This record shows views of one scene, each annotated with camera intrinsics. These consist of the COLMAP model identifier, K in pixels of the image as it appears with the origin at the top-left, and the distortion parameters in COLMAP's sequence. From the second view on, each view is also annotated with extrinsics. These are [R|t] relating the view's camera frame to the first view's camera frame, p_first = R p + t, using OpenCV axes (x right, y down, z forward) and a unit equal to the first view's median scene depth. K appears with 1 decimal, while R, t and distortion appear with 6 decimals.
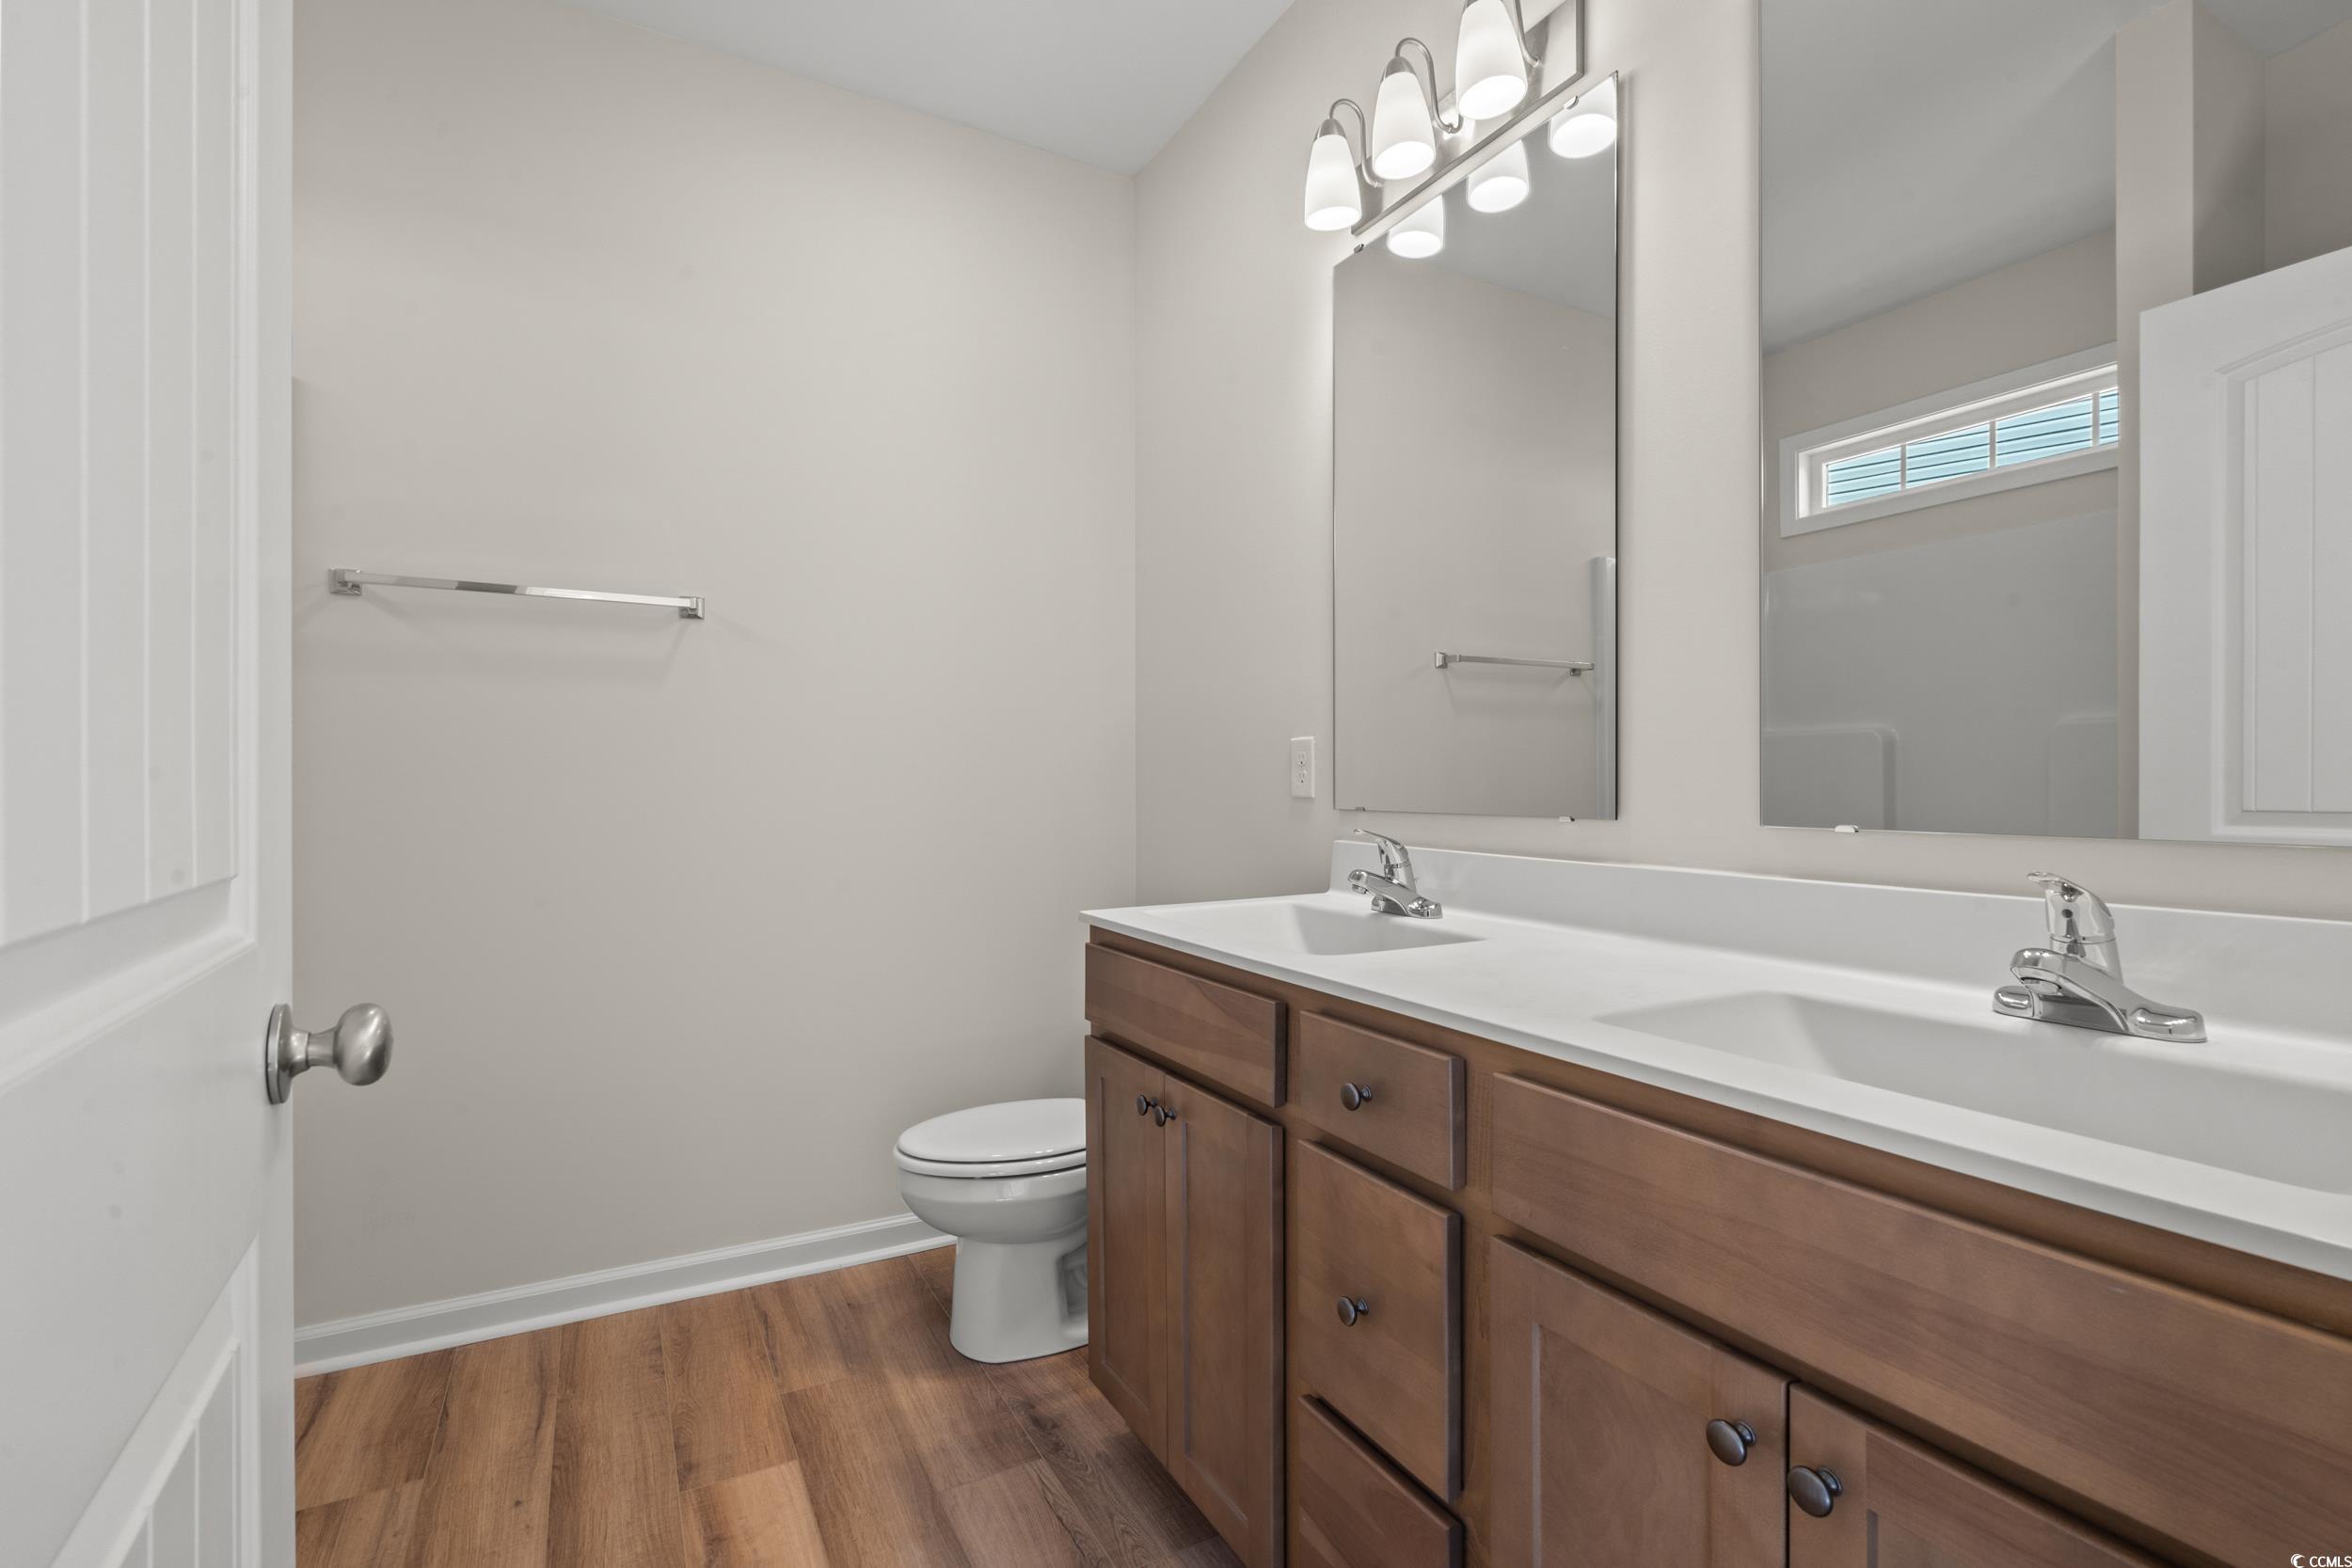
lens RADIAL K [[1070.4, 0, 1163.3], [0, 1070.4, 791.1], [0, 0, 1]] dist [-0.002508, -0.000398]
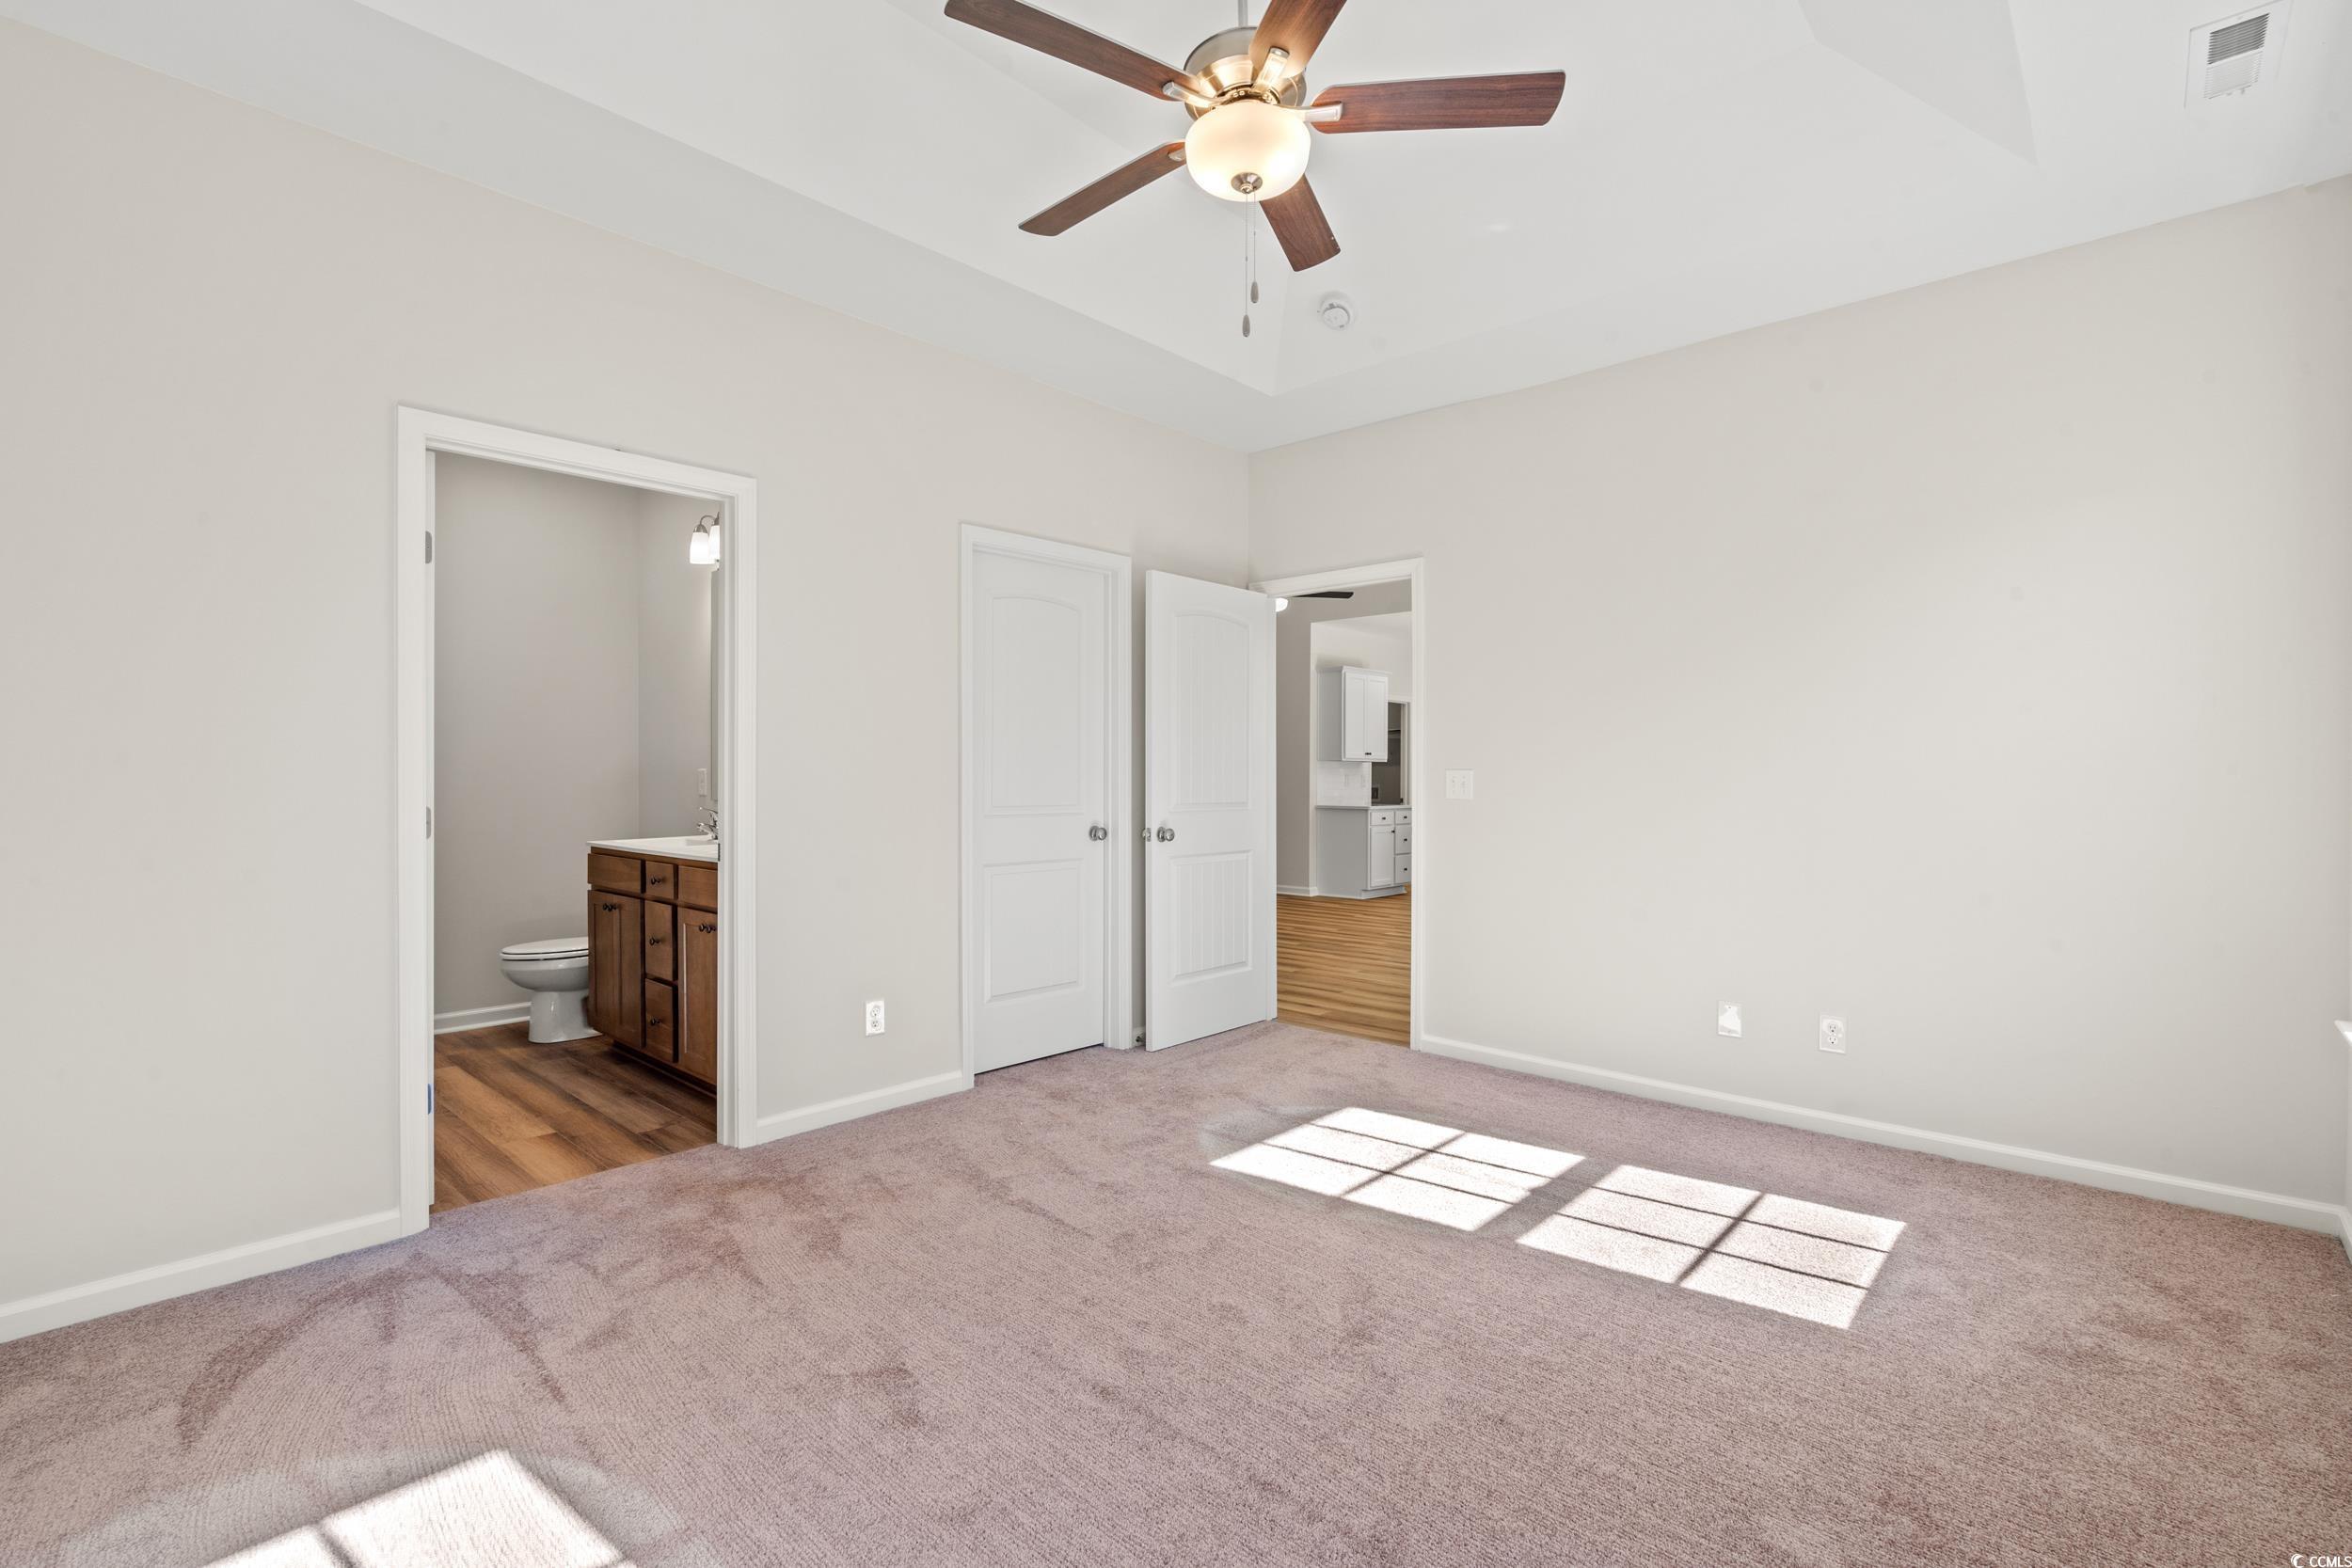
lens RADIAL K [[1070.4, 0, 1163.3], [0, 1070.4, 791.1], [0, 0, 1]] dist [-0.002508, -0.000398]
pose [[0.947746, 0.006141, 0.318966, 0.400271], [-0.009365, 0.999919, 0.008575, -0.036585], [-0.318888, -0.011114, 0.947727, -1.789491]]
